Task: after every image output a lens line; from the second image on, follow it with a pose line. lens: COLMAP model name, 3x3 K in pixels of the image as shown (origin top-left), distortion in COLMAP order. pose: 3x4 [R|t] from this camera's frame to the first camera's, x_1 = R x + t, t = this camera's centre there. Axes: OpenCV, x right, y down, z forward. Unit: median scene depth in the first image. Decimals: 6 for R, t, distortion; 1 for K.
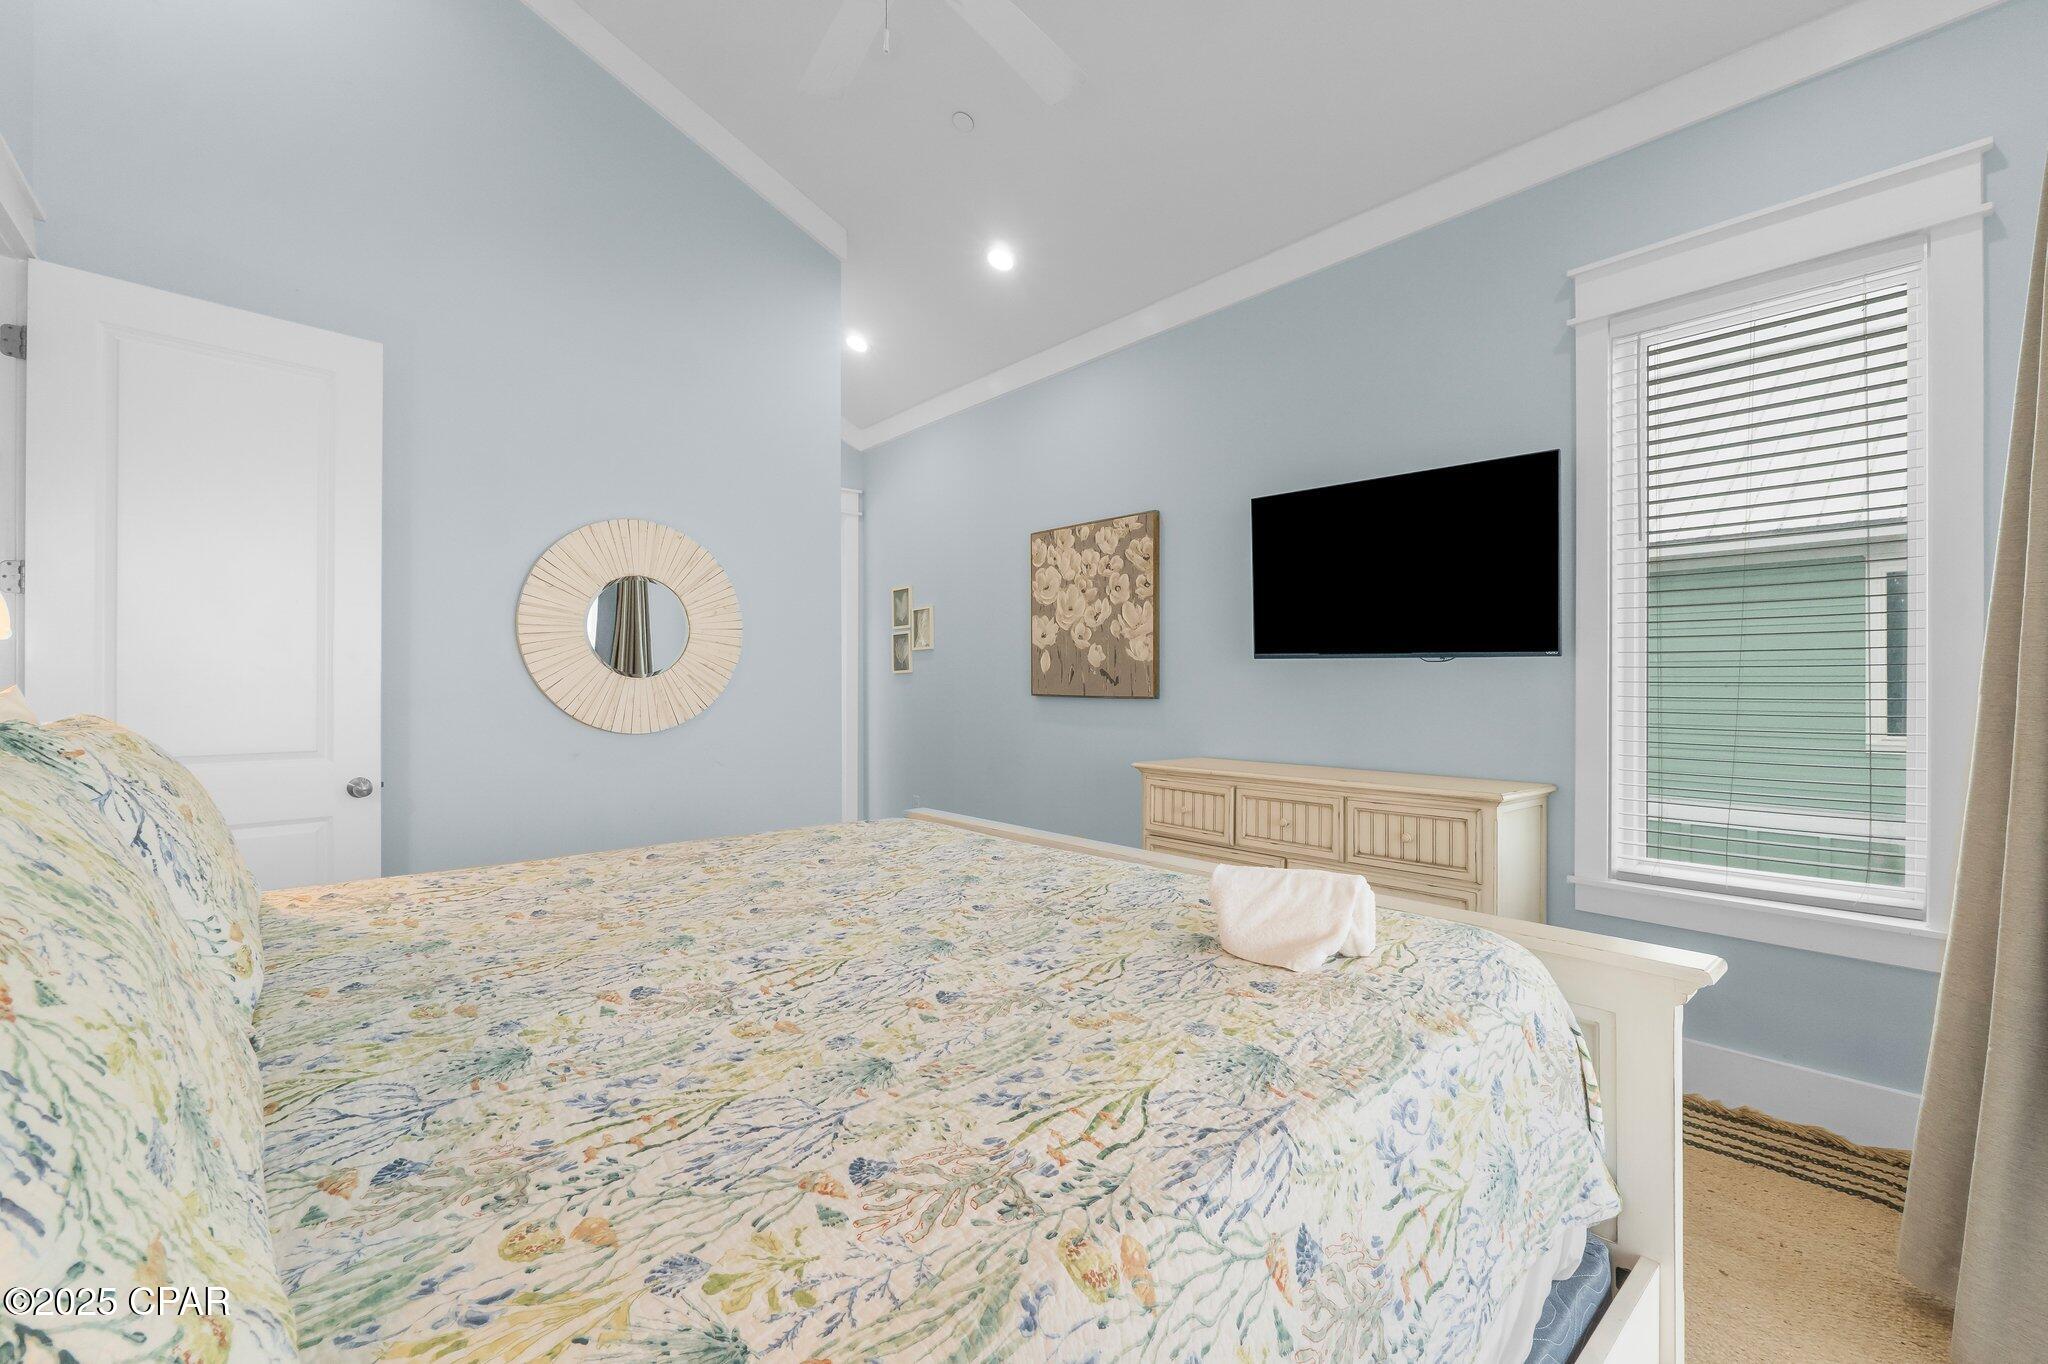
lens RADIAL K [[860.1, 0, 1005.1], [0, 860.1, 672.4], [0, 0, 1]] dist [-0.000857, 0.000647]
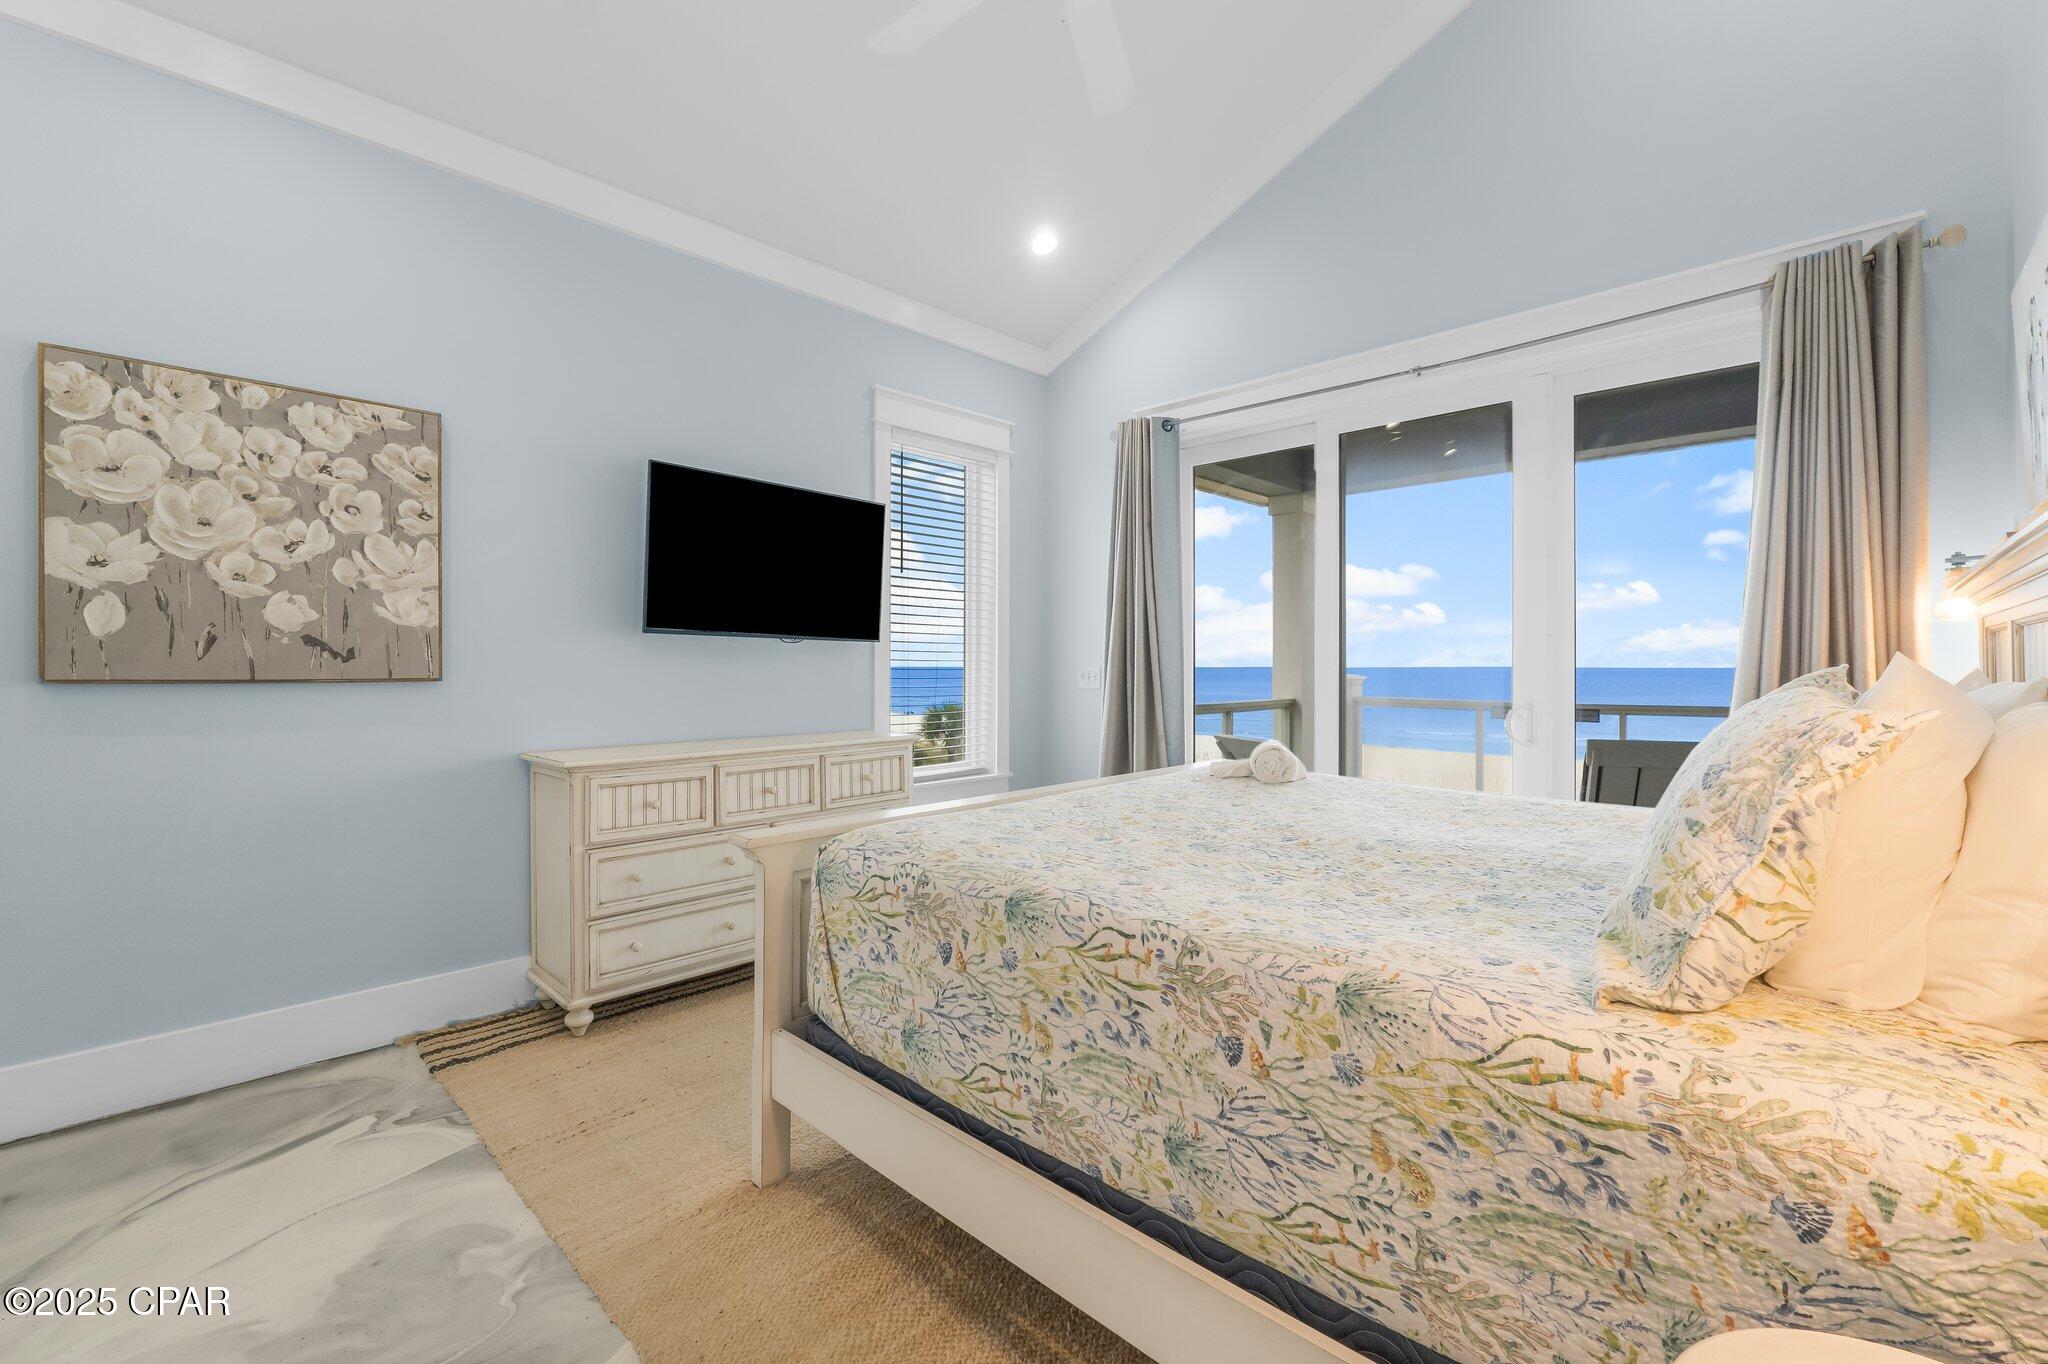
lens RADIAL K [[860.1, 0, 989.2], [0, 860.1, 663.2], [0, 0, 1]] dist [-0.000857, 0.000647]
pose [[-0.068098, -0.007071, 0.997654, -0.533758], [-0.019268, 0.999798, 0.005771, 0.003336], [-0.997493, -0.018829, -0.068220, 0.562811]]
